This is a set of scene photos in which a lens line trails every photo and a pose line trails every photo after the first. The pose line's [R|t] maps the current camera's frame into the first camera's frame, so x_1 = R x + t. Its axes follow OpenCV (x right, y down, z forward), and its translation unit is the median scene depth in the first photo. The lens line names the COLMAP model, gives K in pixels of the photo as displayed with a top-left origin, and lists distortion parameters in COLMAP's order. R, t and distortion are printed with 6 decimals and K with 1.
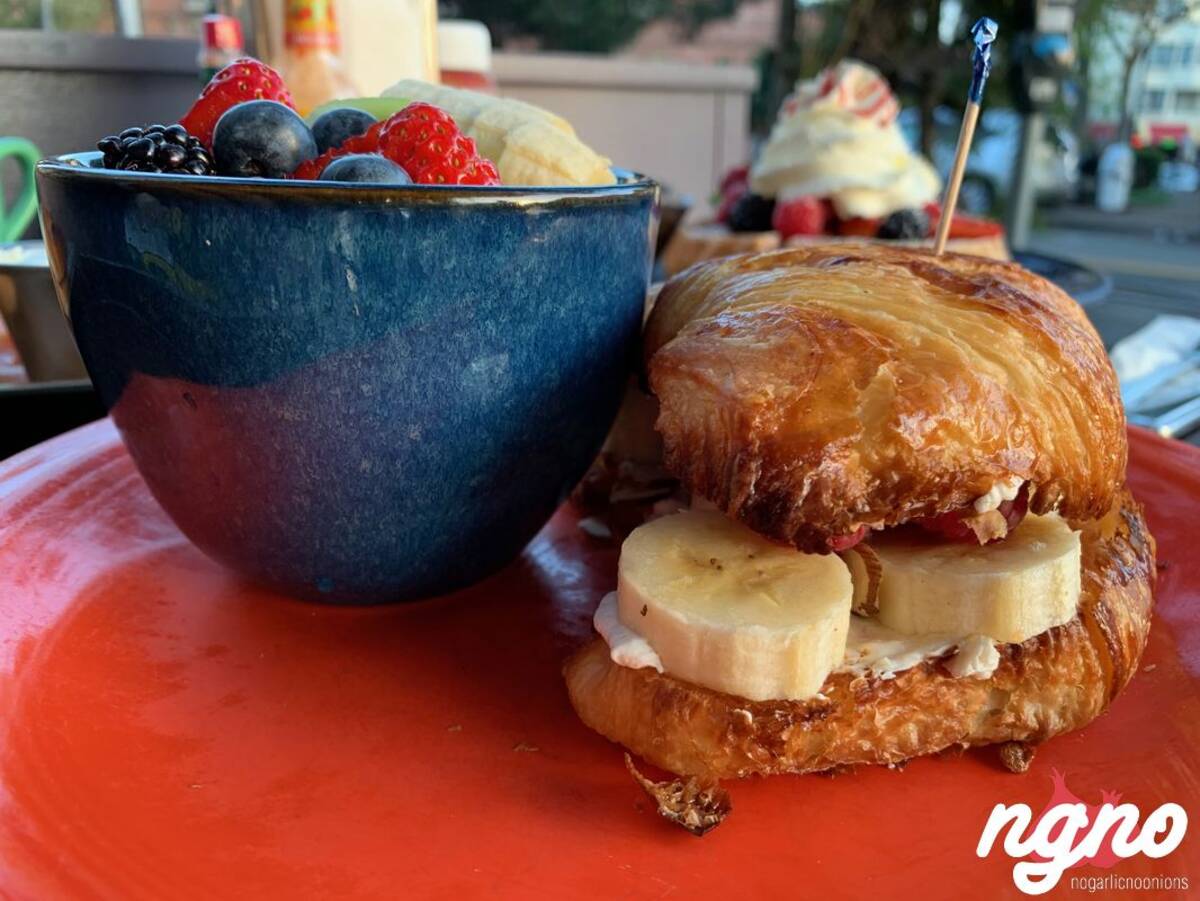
lens RADIAL K [[931.3, 0, 602.0], [0, 931.3, 447.7], [0, 0, 1]] dist [0.012795, -0.059506]
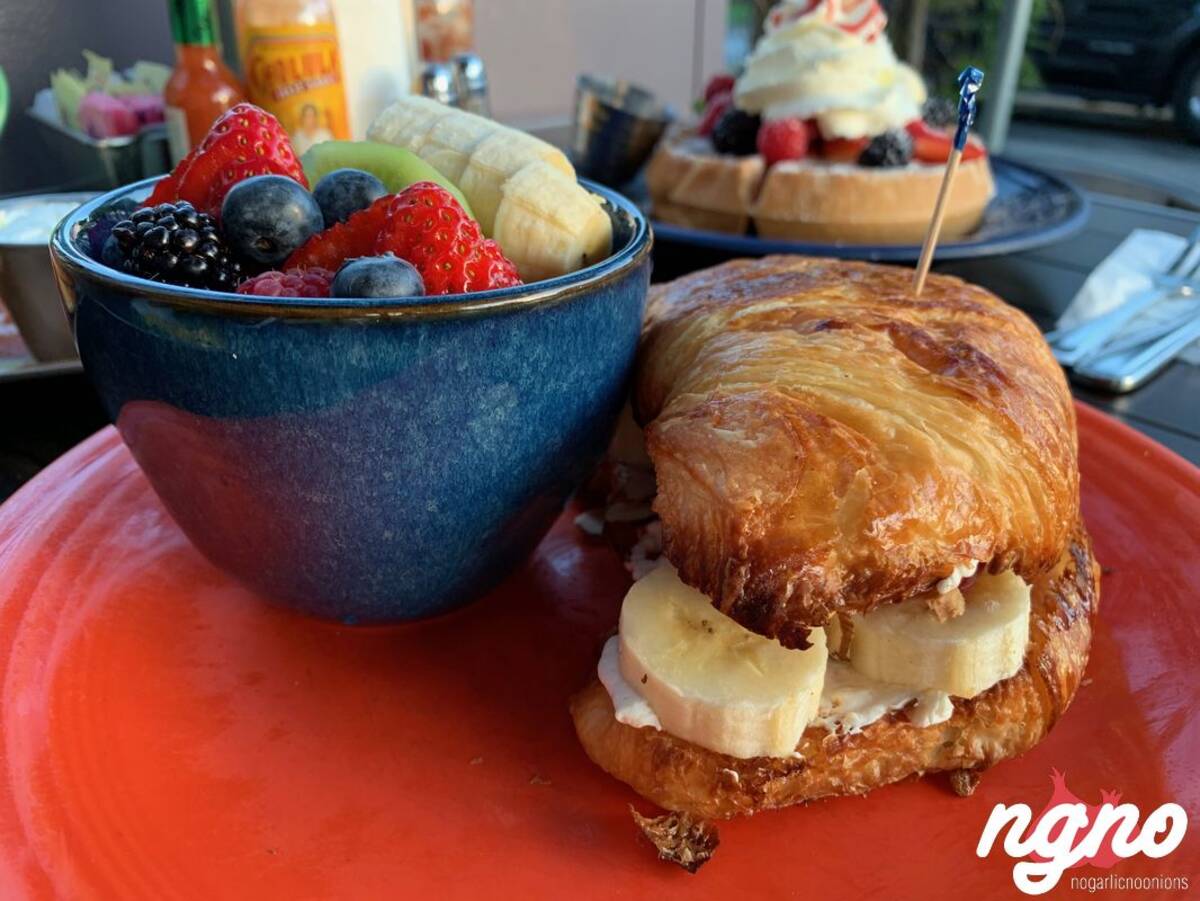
lens RADIAL K [[926.3, 0, 599.6], [0, 926.3, 449.2], [0, 0, 1]] dist [0.033138, -0.103795]
pose [[0.999725, -0.012021, 0.020132, -0.027398], [0.008907, 0.988921, 0.148177, -0.255448], [-0.021690, -0.147957, 0.988756, -0.072890]]
